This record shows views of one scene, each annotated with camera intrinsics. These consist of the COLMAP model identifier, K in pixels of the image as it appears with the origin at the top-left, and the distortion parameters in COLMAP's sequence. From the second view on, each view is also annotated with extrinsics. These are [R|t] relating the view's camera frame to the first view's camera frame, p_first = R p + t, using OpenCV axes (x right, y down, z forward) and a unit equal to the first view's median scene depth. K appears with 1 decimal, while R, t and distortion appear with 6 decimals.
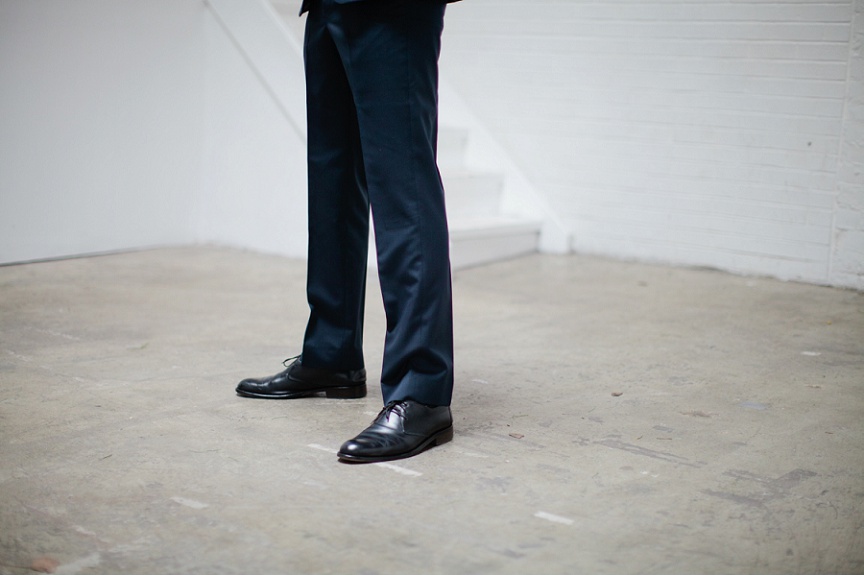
lens RADIAL K [[1261.6, 0, 432.0], [0, 1261.6, 287.5], [0, 0, 1]] dist [-0.181965, 0.387193]
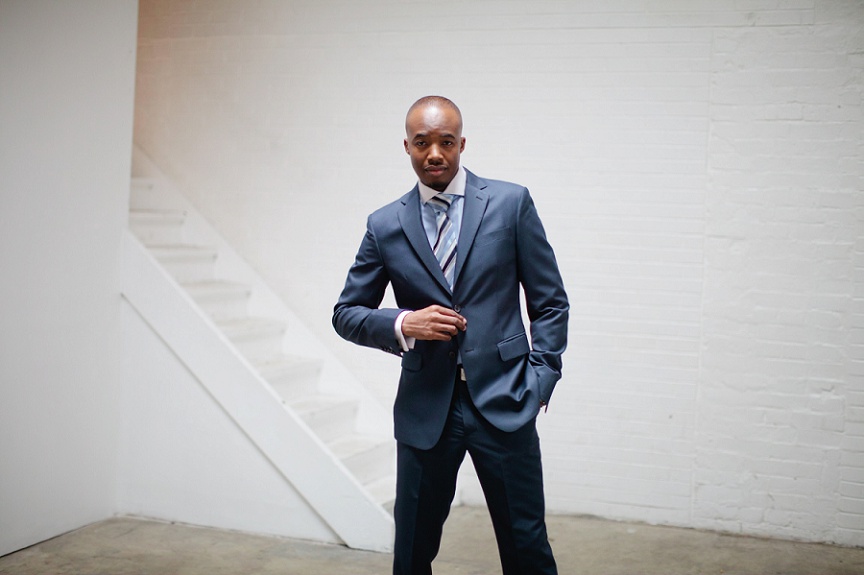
lens RADIAL K [[1261.6, 0, 432.0], [0, 1261.6, 287.5], [0, 0, 1]] dist [-0.181965, 0.387193]
pose [[0.948609, -0.030210, 0.315005, -0.323568], [0.058535, 0.995006, -0.080848, -0.158378], [-0.310990, 0.095132, 0.945640, -0.138667]]
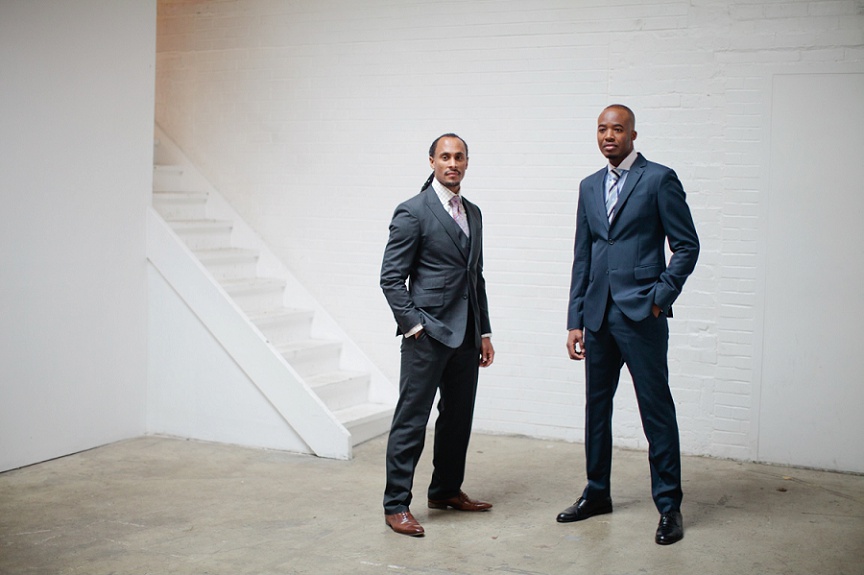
lens RADIAL K [[1261.6, 0, 432.0], [0, 1261.6, 287.5], [0, 0, 1]] dist [-0.181965, 0.387193]
pose [[0.977729, -0.046125, 0.204741, -0.192322], [0.061437, 0.995718, -0.069071, -0.101027], [-0.200679, 0.080111, 0.976376, -0.487737]]
